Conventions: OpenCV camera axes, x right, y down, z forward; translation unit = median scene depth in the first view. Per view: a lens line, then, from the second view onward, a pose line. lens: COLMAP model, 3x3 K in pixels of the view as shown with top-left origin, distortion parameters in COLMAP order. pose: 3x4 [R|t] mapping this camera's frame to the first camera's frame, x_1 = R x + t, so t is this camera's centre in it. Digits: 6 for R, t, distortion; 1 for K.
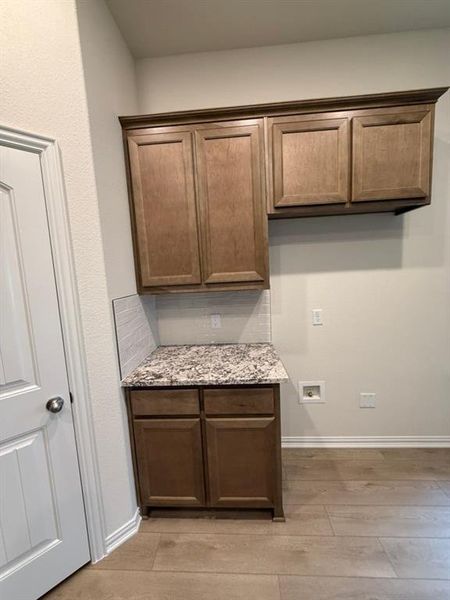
lens RADIAL K [[241.4, 0, 225.0], [0, 241.4, 300.0], [0, 0, 1]] dist [-0.000056, 0.000296]
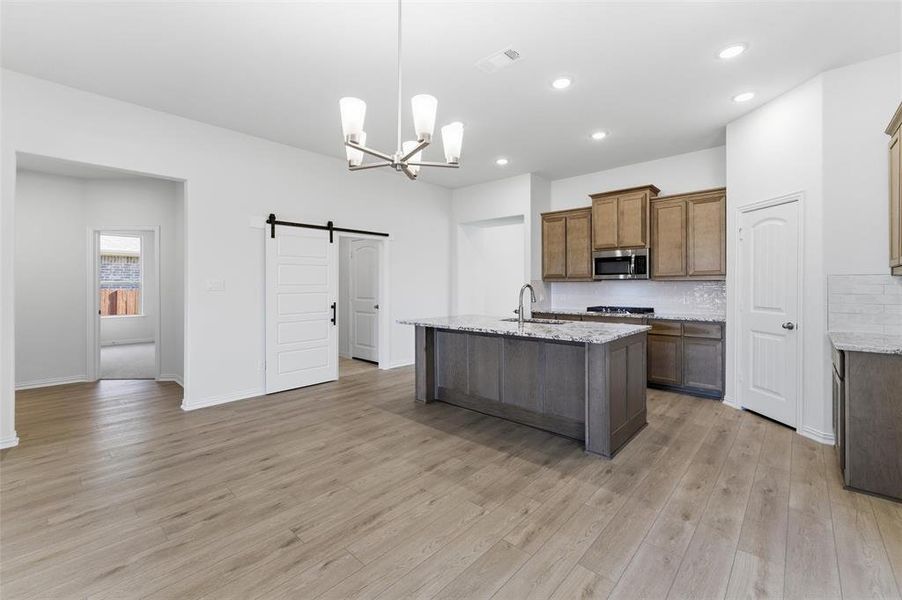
lens RADIAL K [[379.8, 0, 453.8], [0, 379.8, 284.6], [0, 0, 1]] dist [-0.000840, -0.000001]
pose [[-0.628034, 0.049888, -0.776585, 2.492404], [-0.062572, 0.991474, 0.114294, -0.056695], [0.775666, 0.120373, -0.619558, 0.575359]]
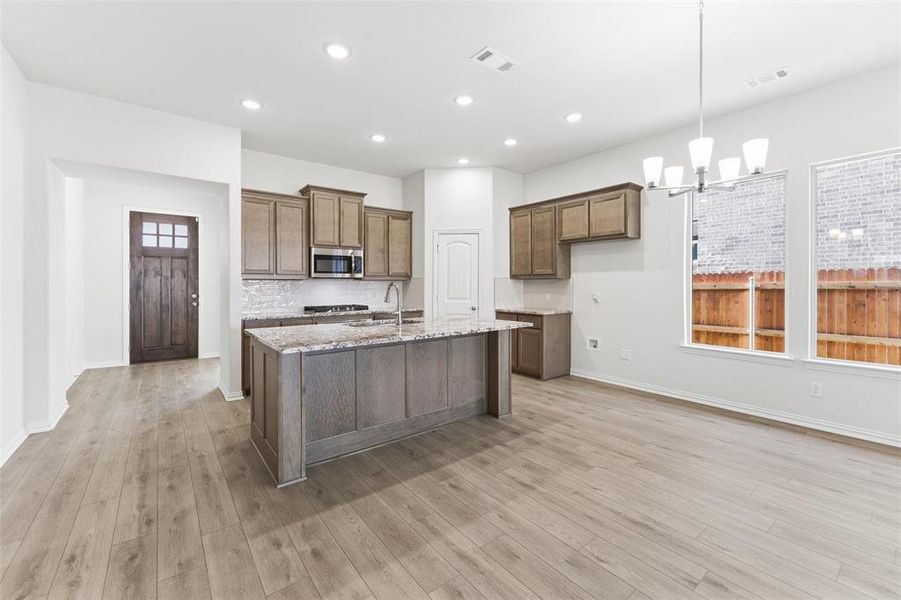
lens RADIAL K [[375.0, 0, 456.0], [0, 375.0, 284.7], [0, 0, 1]] dist [-0.000328, 0.000163]
pose [[0.668295, 0.052263, -0.742058, 2.142131], [-0.123265, 0.991519, -0.041181, 0.269960], [0.733613, 0.118991, 0.669069, -1.931312]]
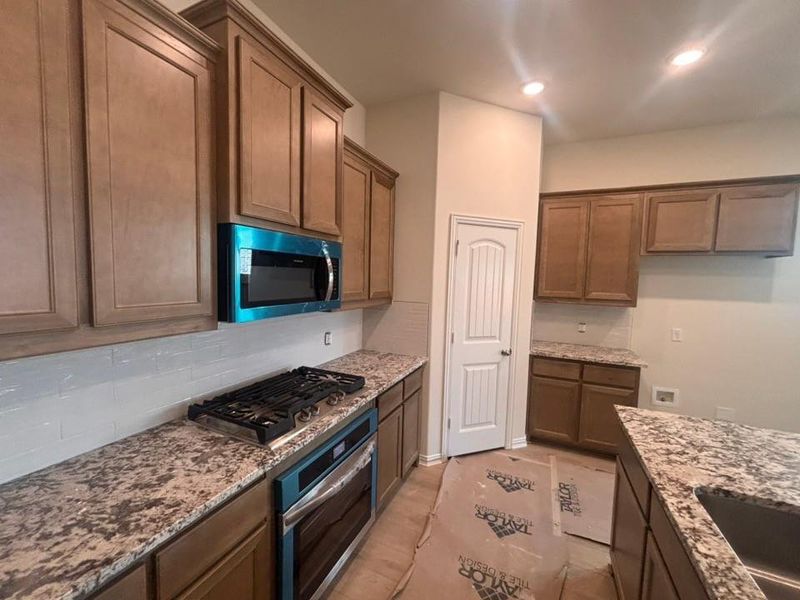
lens RADIAL K [[321.9, 0, 400.4], [0, 321.9, 298.3], [0, 0, 1]] dist [-0.000056, 0.000296]
pose [[0.929978, 0.103100, -0.352861, -0.466731], [-0.120406, 0.992347, -0.027390, 0.128245], [0.347336, 0.067958, 0.935275, -1.316072]]
